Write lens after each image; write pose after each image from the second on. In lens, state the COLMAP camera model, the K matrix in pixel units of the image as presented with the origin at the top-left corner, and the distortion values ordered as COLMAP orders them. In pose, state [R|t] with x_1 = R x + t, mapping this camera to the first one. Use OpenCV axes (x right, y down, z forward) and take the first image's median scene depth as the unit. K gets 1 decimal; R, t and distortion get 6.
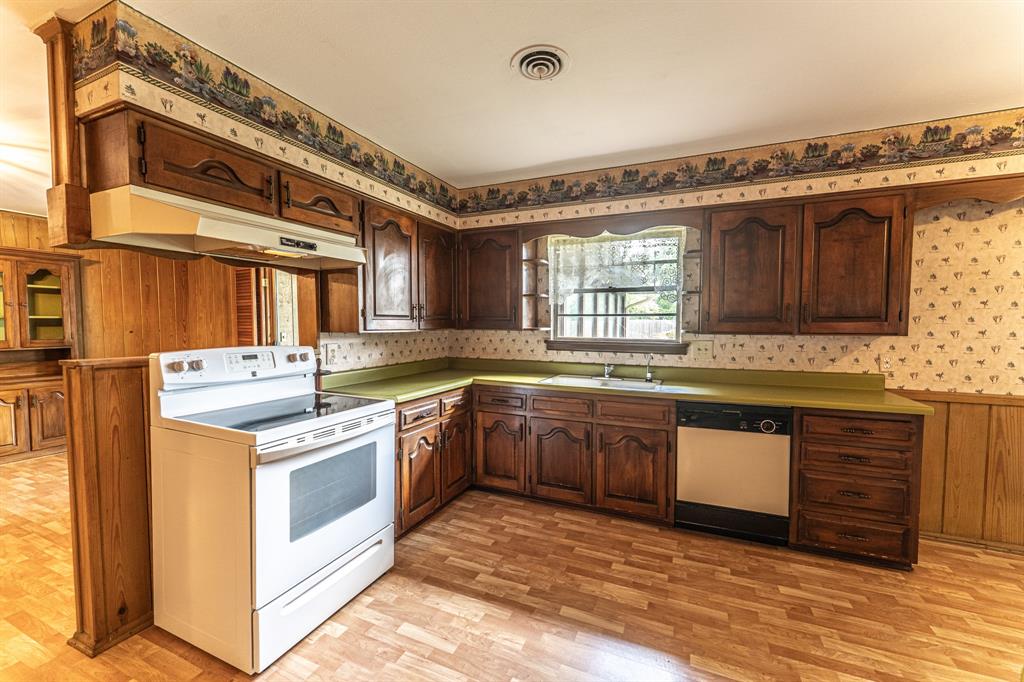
lens RADIAL K [[412.1, 0, 510.6], [0, 412.1, 342.3], [0, 0, 1]] dist [-0.000479, 0.000060]
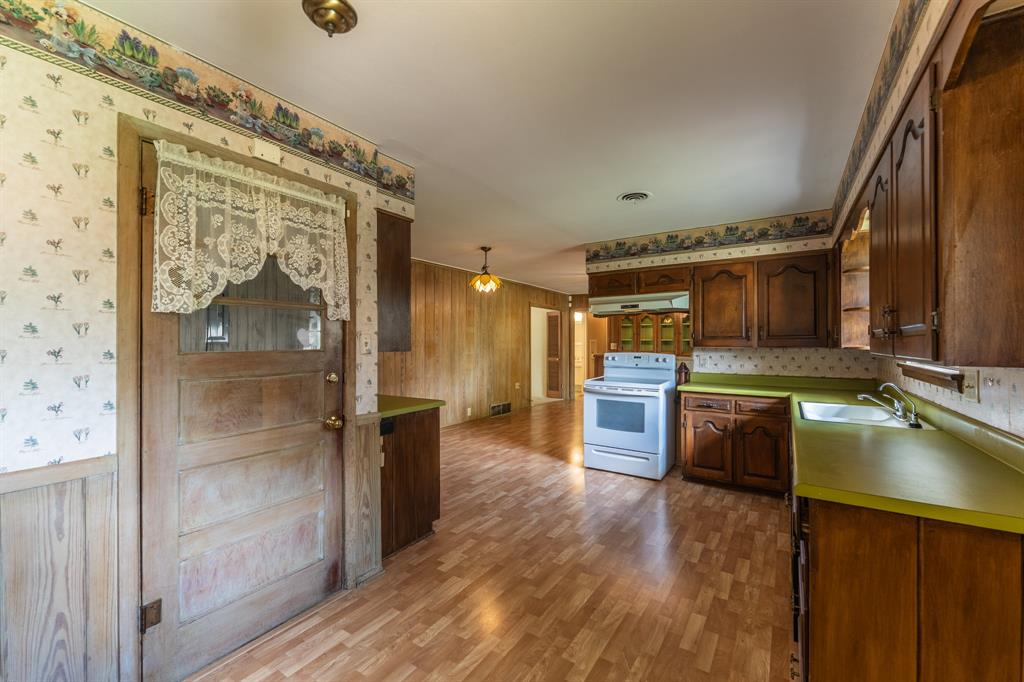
lens RADIAL K [[418.8, 0, 510.3], [0, 418.8, 343.4], [0, 0, 1]] dist [0.000578, 0.000266]
pose [[-0.171103, -0.001842, -0.985251, 1.296197], [-0.047453, 0.998853, 0.006374, -0.015793], [0.984110, 0.047844, -0.170994, 0.537584]]
